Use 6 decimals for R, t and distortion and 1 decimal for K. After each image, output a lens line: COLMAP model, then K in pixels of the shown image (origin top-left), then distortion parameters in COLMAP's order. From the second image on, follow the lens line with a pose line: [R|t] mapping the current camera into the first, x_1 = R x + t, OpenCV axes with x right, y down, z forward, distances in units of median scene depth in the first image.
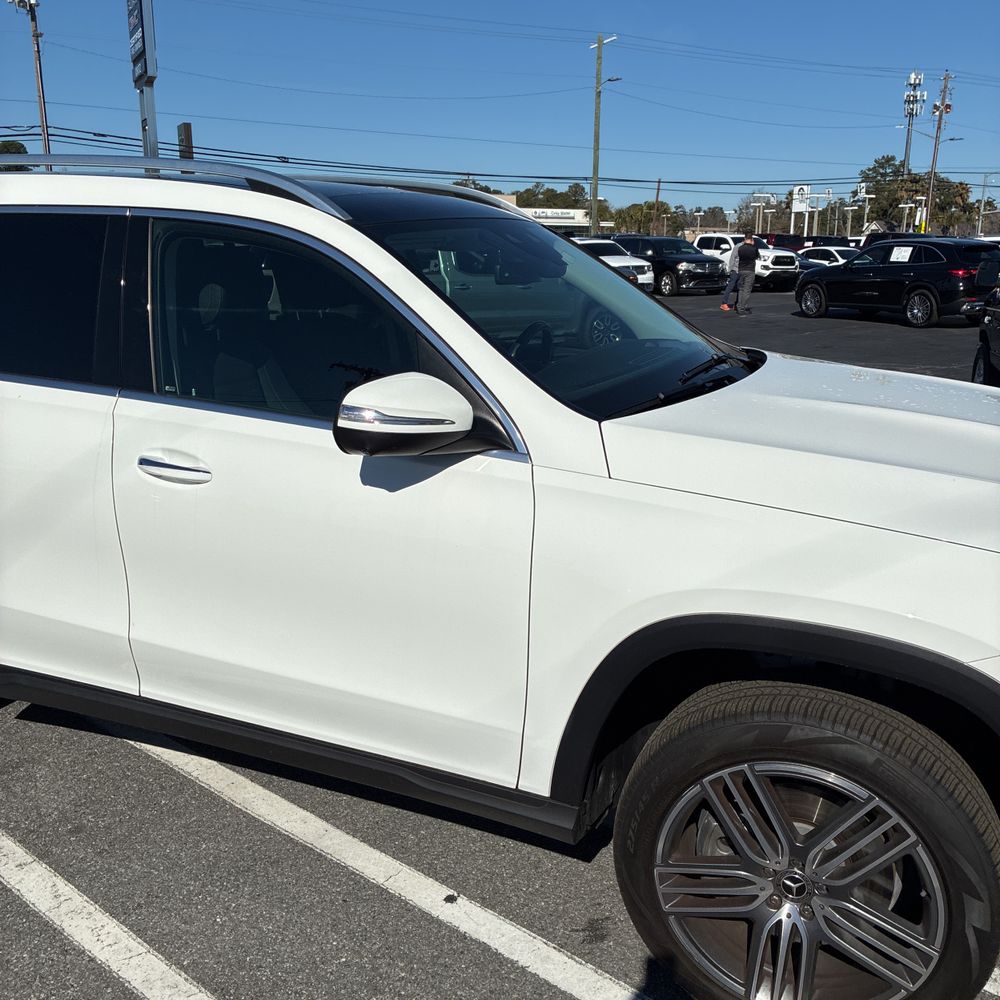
lens RADIAL K [[1015.1, 0, 494.5], [0, 1015.1, 505.0], [0, 0, 1]] dist [0.016771, 0.000000]
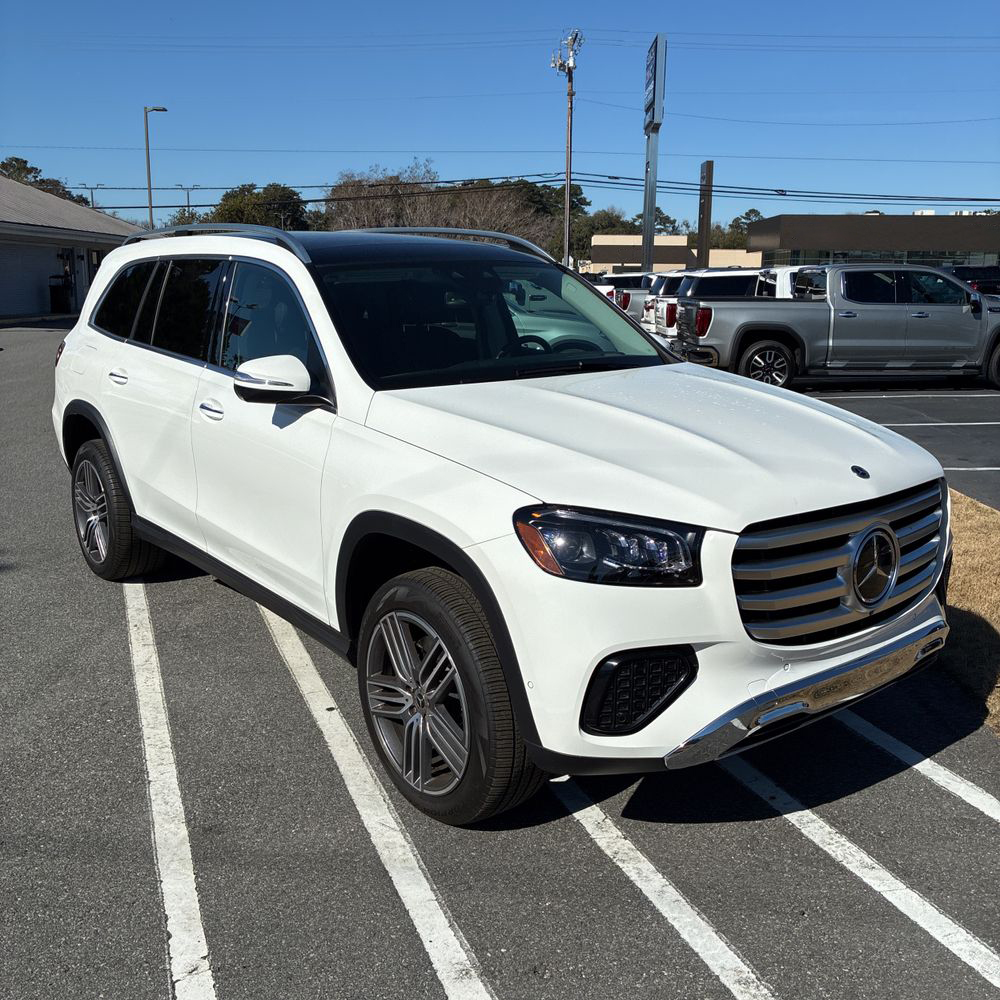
lens RADIAL K [[1015.1, 0, 497.7], [0, 1015.1, 494.0], [0, 0, 1]] dist [0.016771, 0.000000]
pose [[0.878628, 0.103579, -0.466138, 0.114476], [-0.121502, 0.992555, -0.008467, 0.007335], [0.461790, 0.064076, 0.884672, -0.032297]]
